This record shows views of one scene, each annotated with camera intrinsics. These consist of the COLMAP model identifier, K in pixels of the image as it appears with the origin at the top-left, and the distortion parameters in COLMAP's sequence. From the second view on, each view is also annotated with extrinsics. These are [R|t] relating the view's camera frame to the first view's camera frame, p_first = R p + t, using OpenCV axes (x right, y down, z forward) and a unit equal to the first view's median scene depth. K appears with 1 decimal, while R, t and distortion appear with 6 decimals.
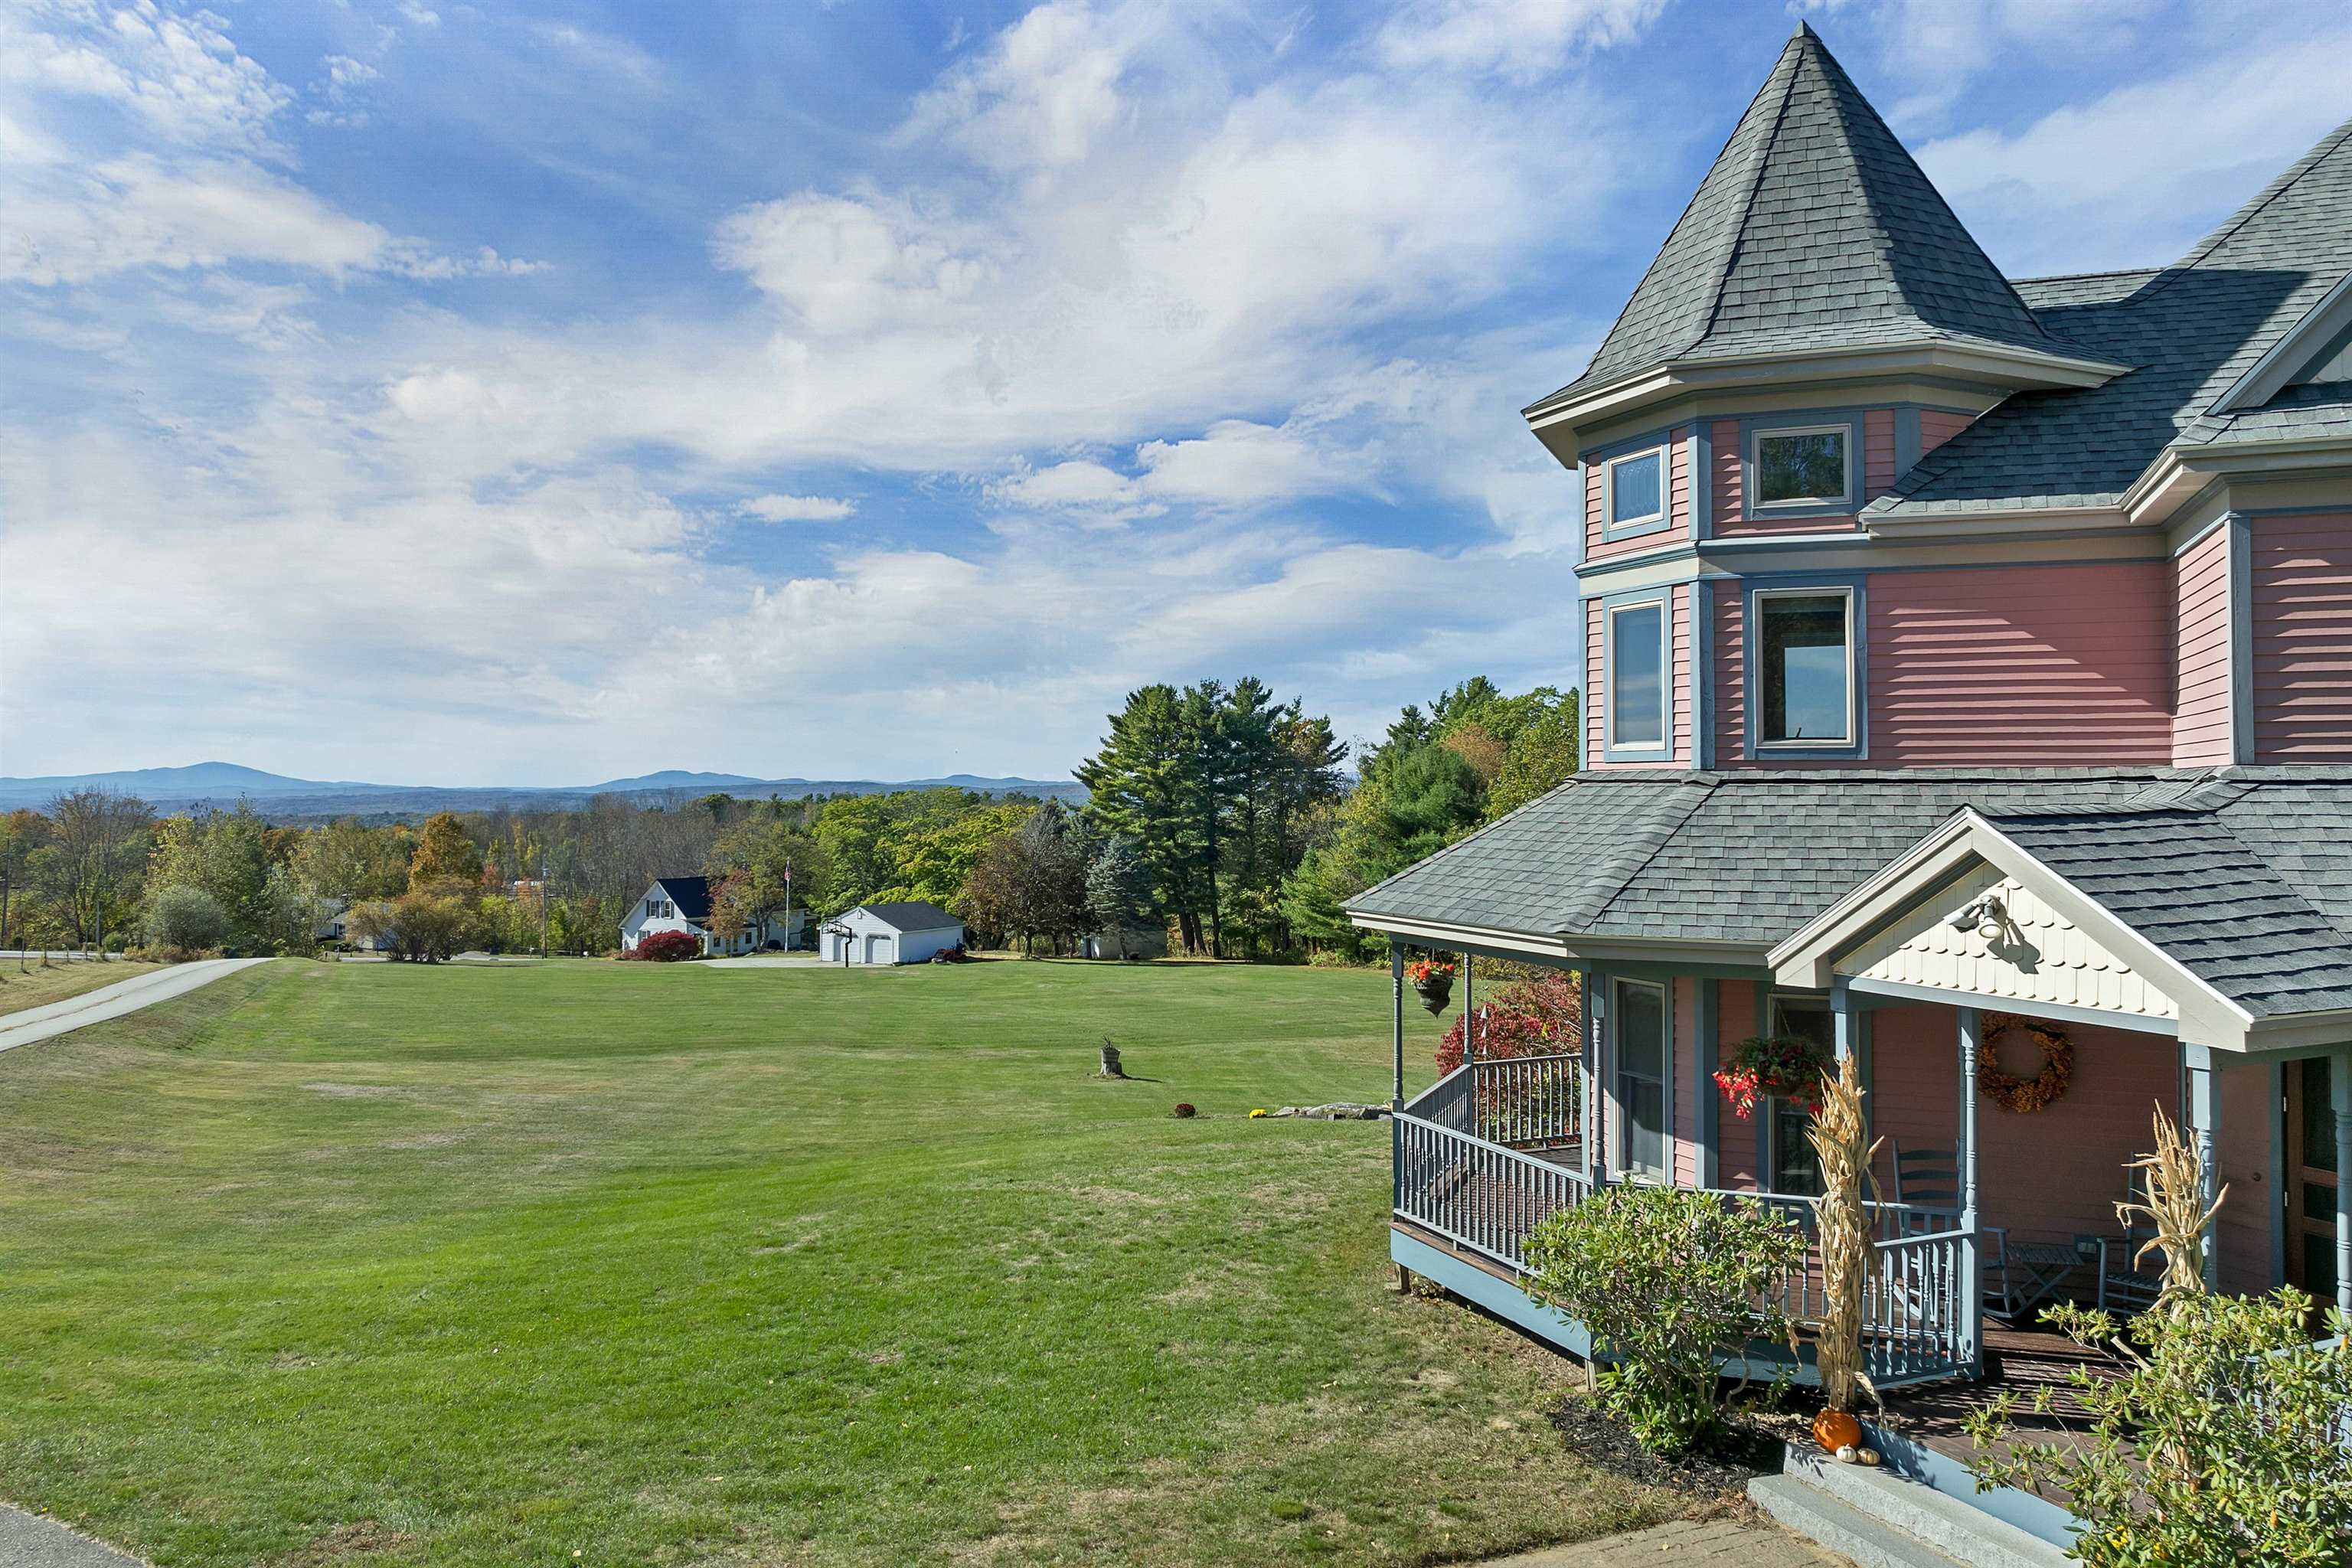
lens RADIAL K [[1681.5, 0, 1188.1], [0, 1681.5, 739.2], [0, 0, 1]] dist [-0.038671, 0.004877]
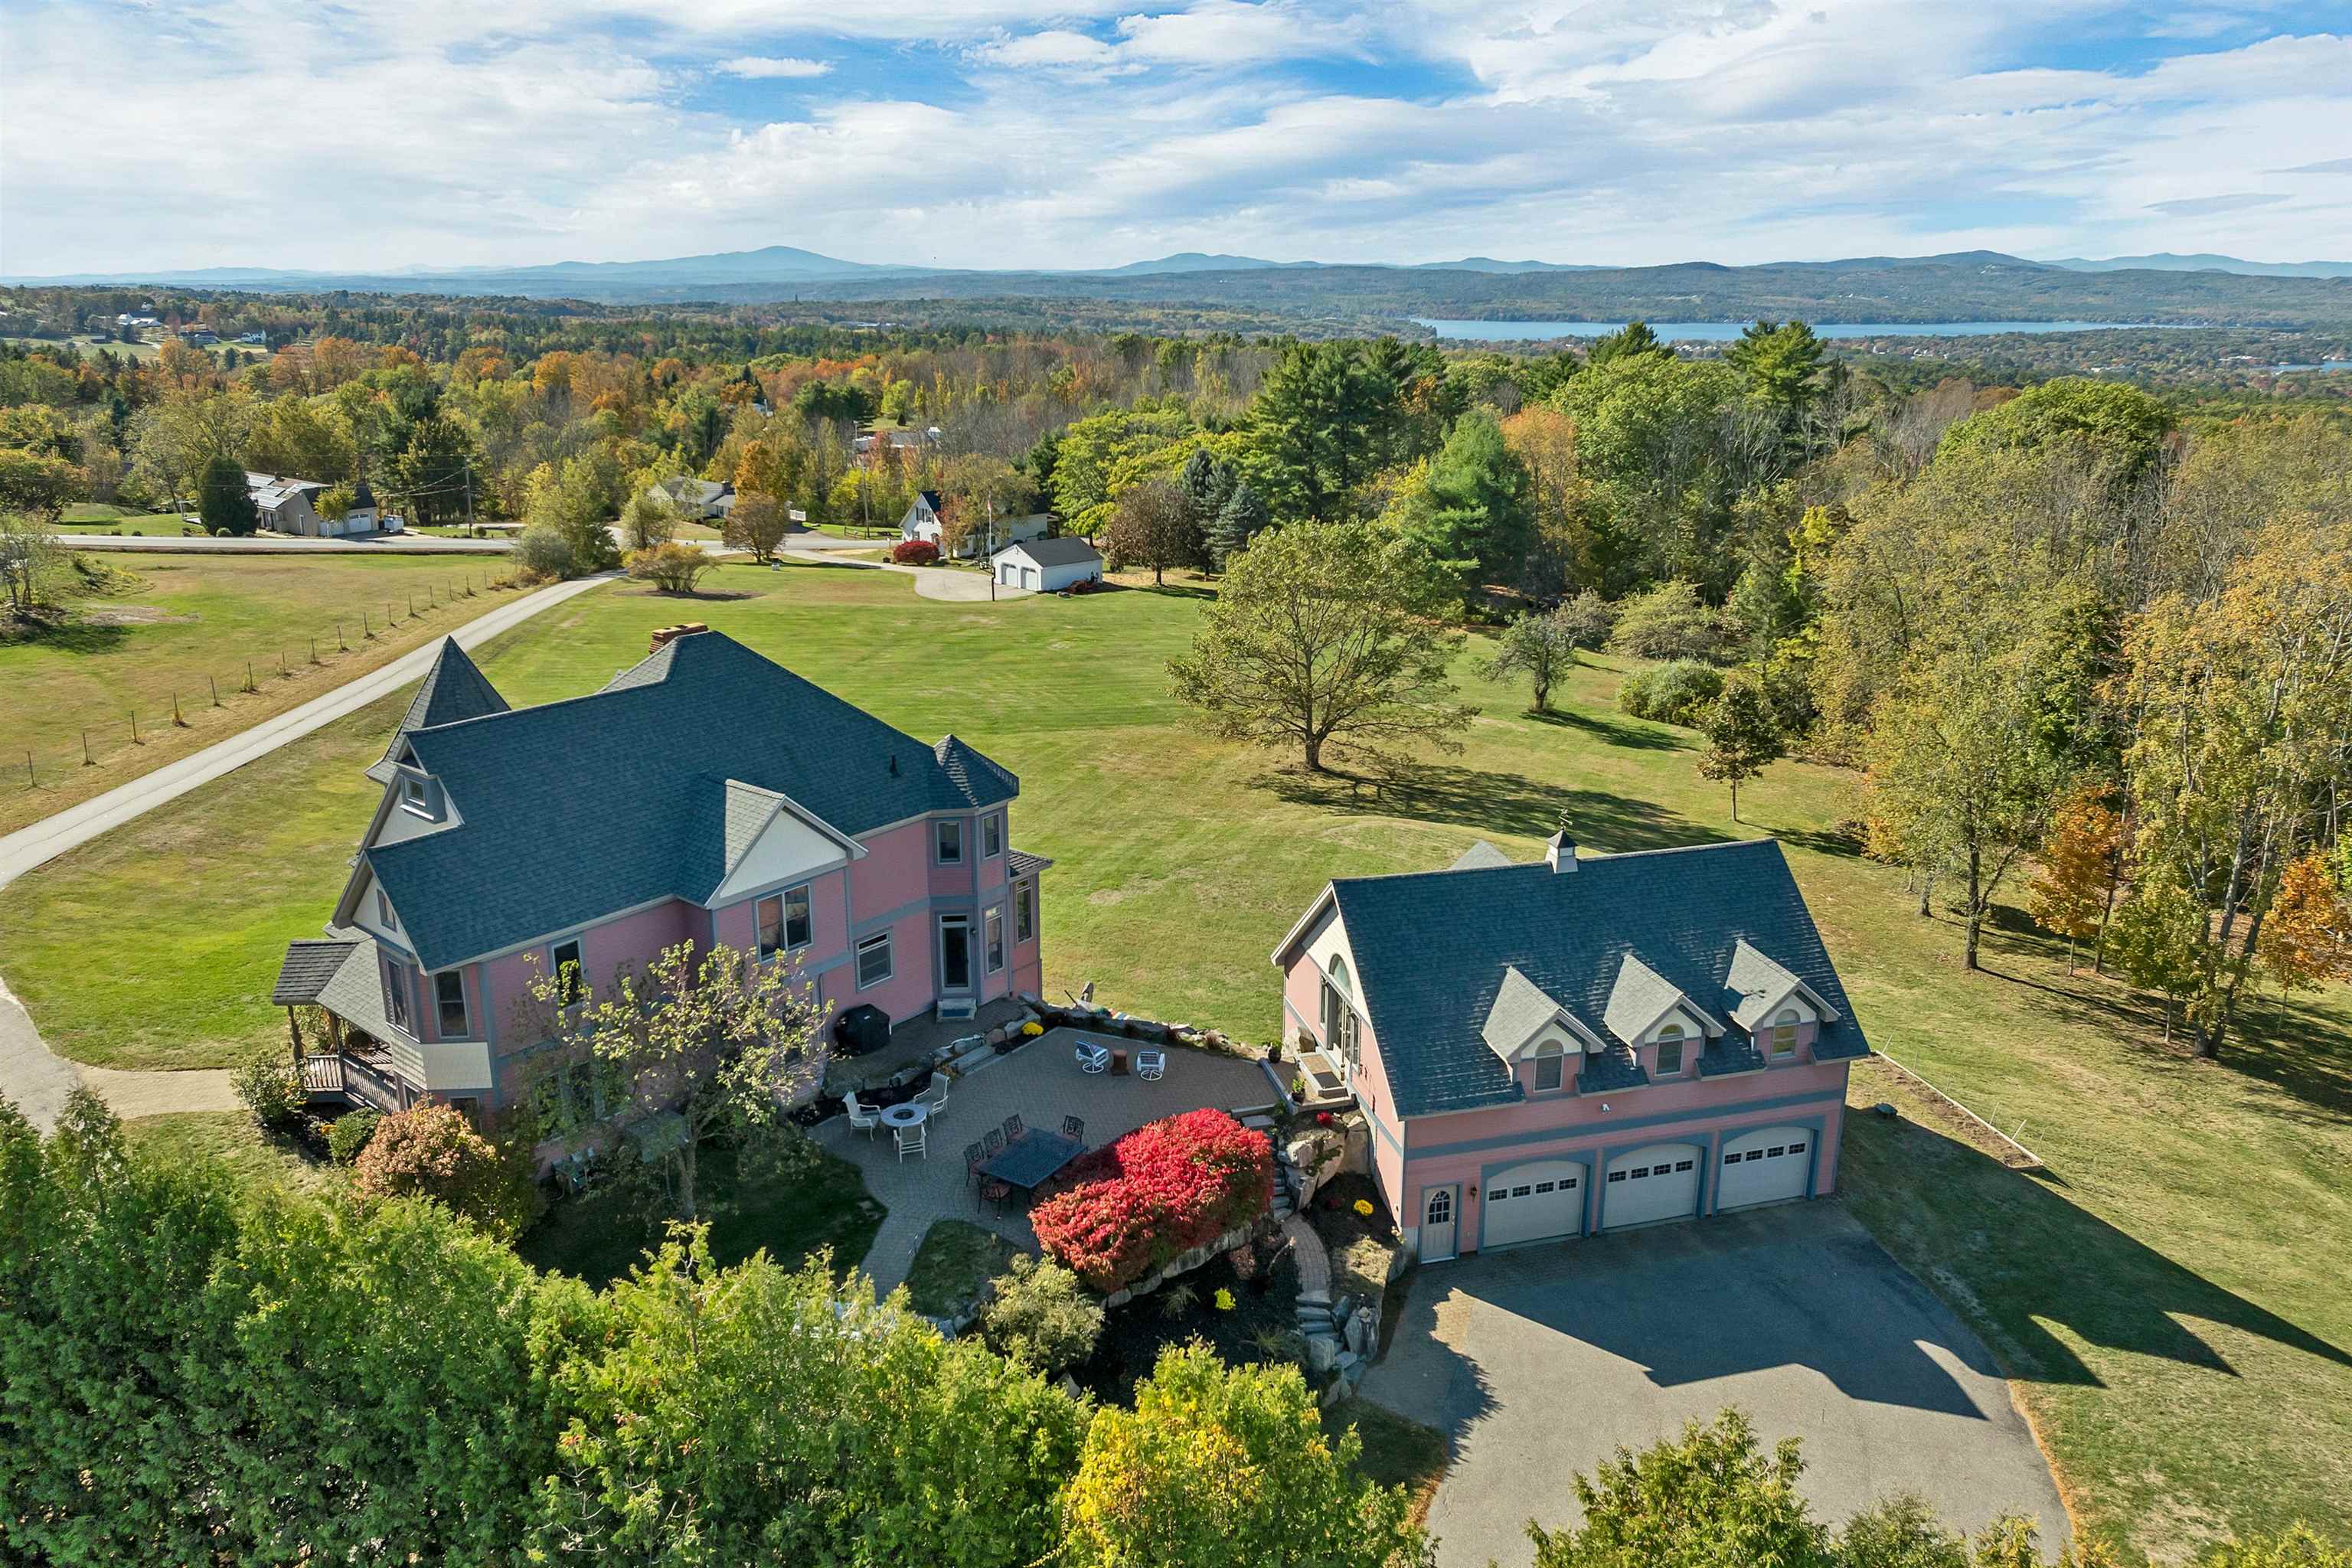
lens RADIAL K [[1681.5, 0, 1188.1], [0, 1681.5, 739.2], [0, 0, 1]] dist [-0.038671, 0.004877]
pose [[0.954776, 0.082043, -0.285782, 0.276642], [0.007292, 0.954426, 0.298358, -0.126128], [0.297236, -0.286949, 0.910665, -0.158704]]
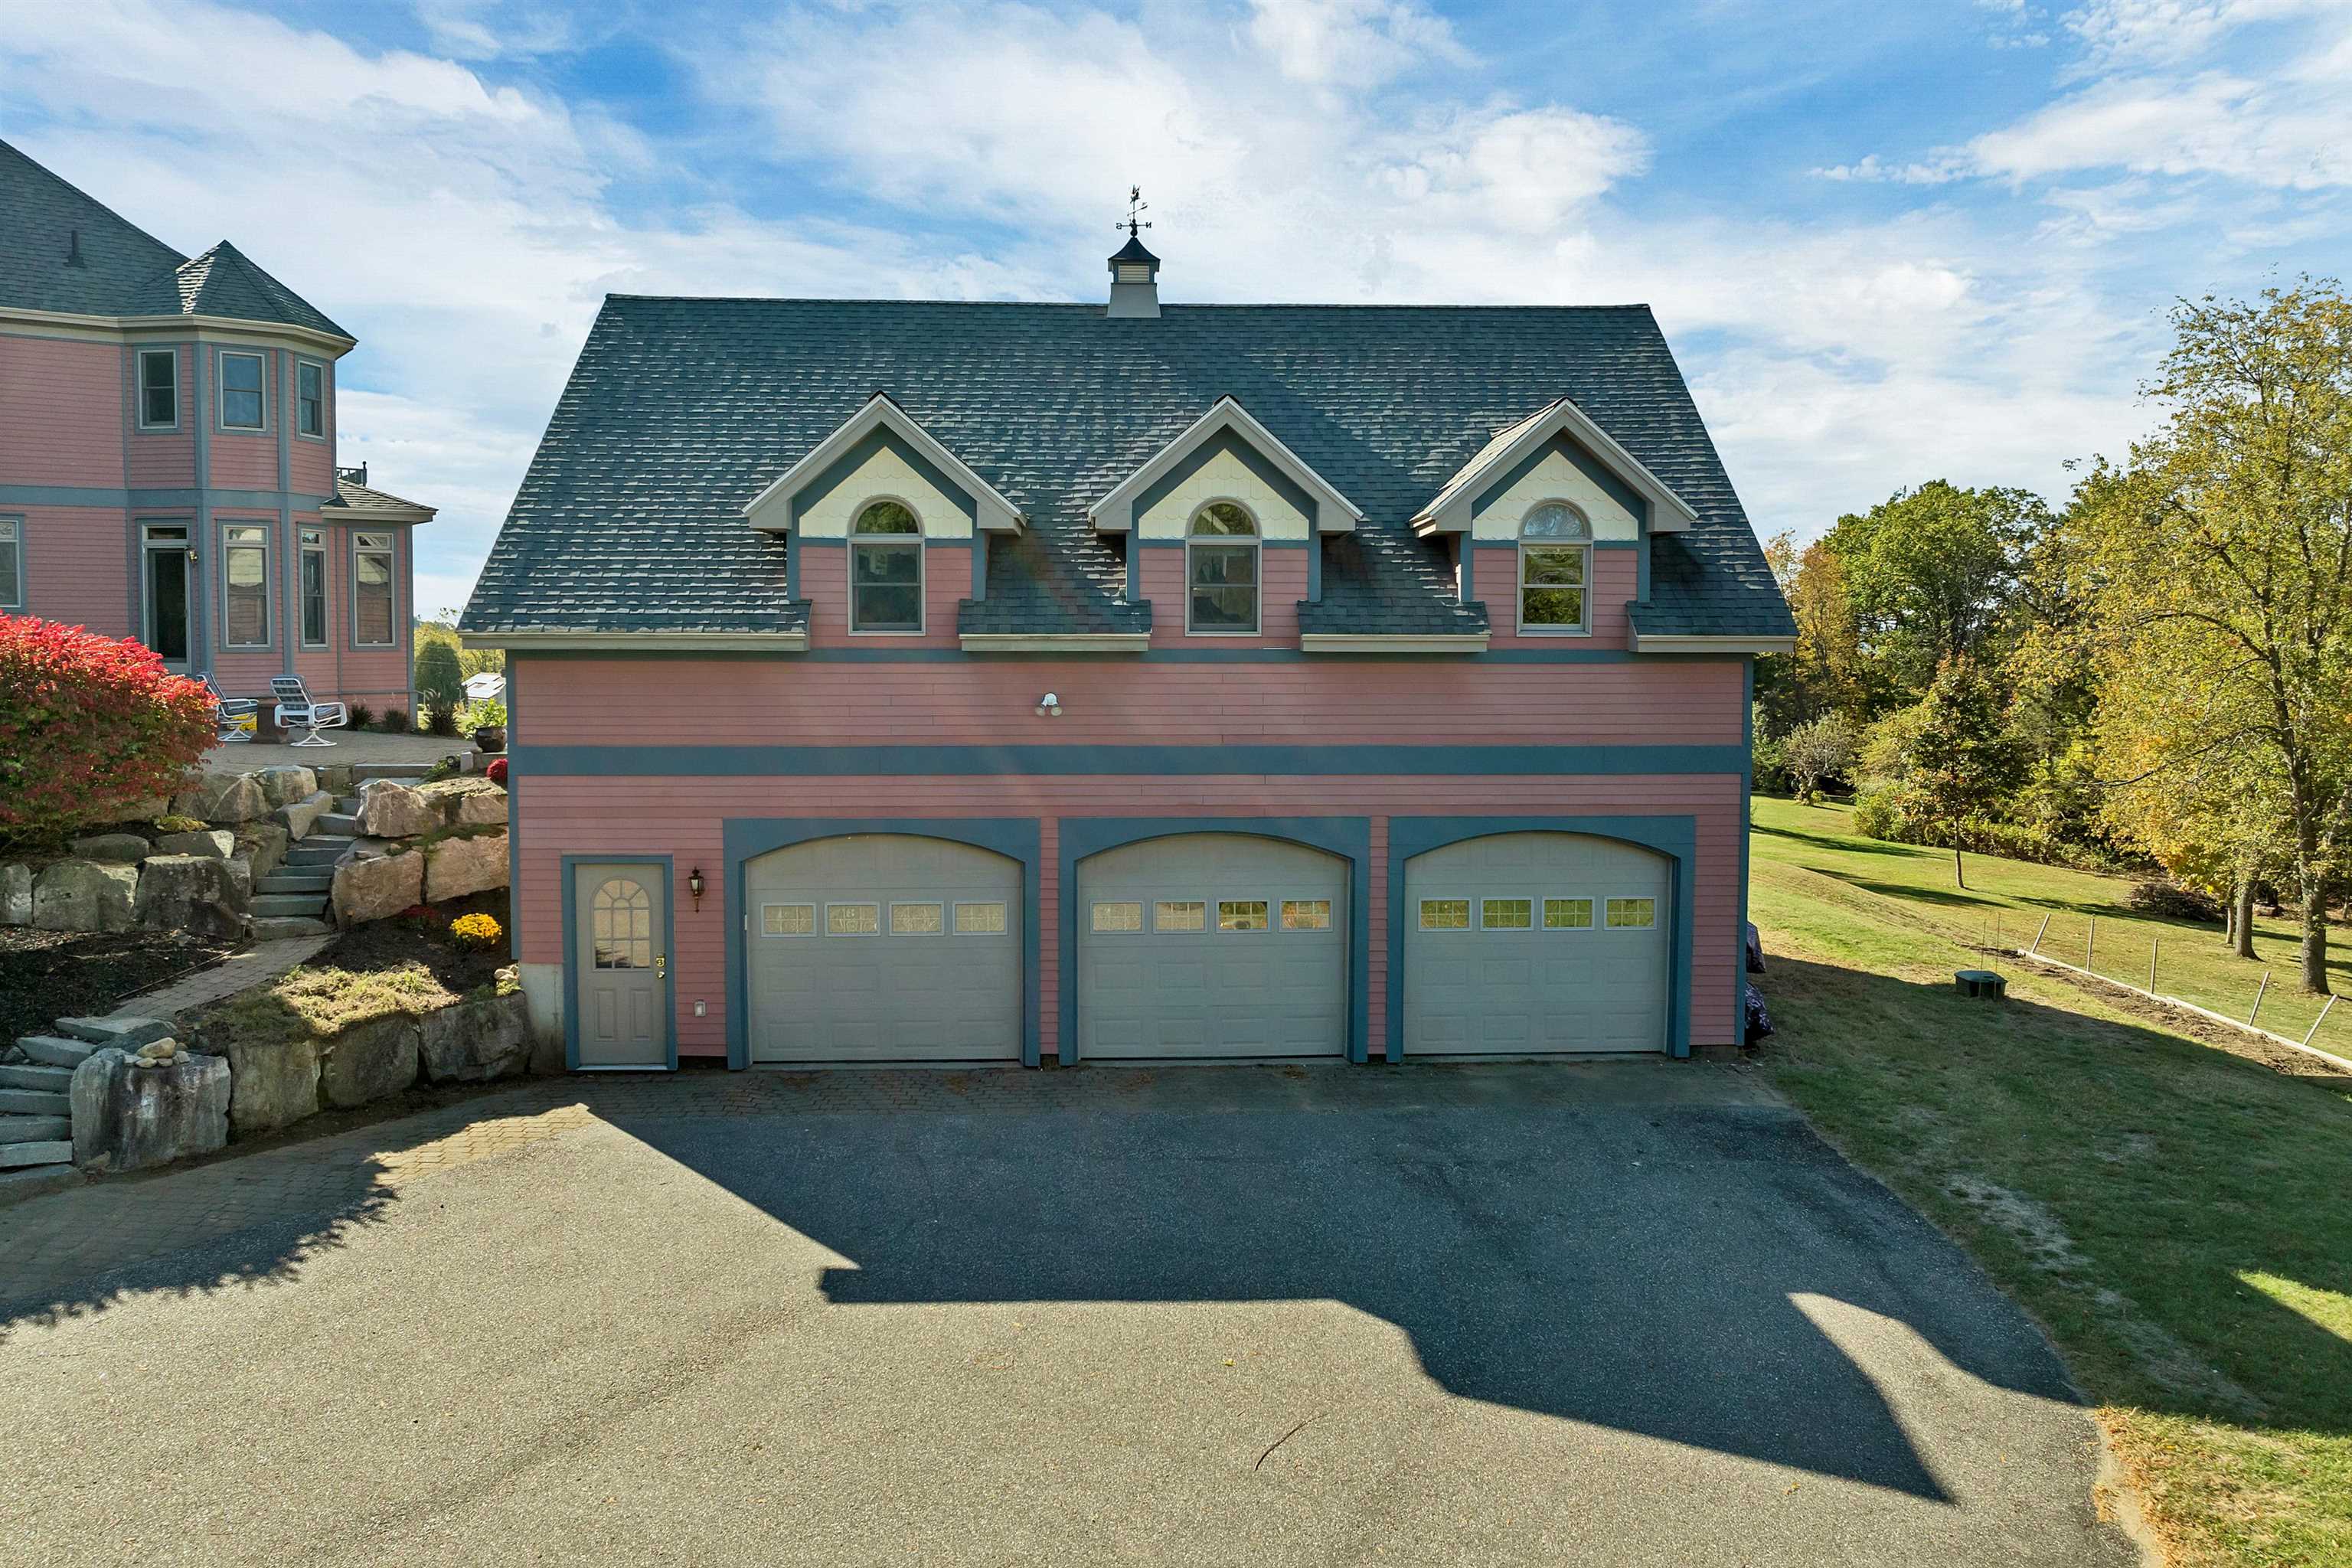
lens RADIAL K [[1684.9, 0, 1182.0], [0, 1684.9, 727.4], [0, 0, 1]] dist [-0.042651, 0.001975]
pose [[0.865755, 0.028080, -0.499680, 0.336416], [0.014677, 0.996571, 0.081434, 0.020824], [0.500253, -0.077836, 0.862374, 0.021315]]
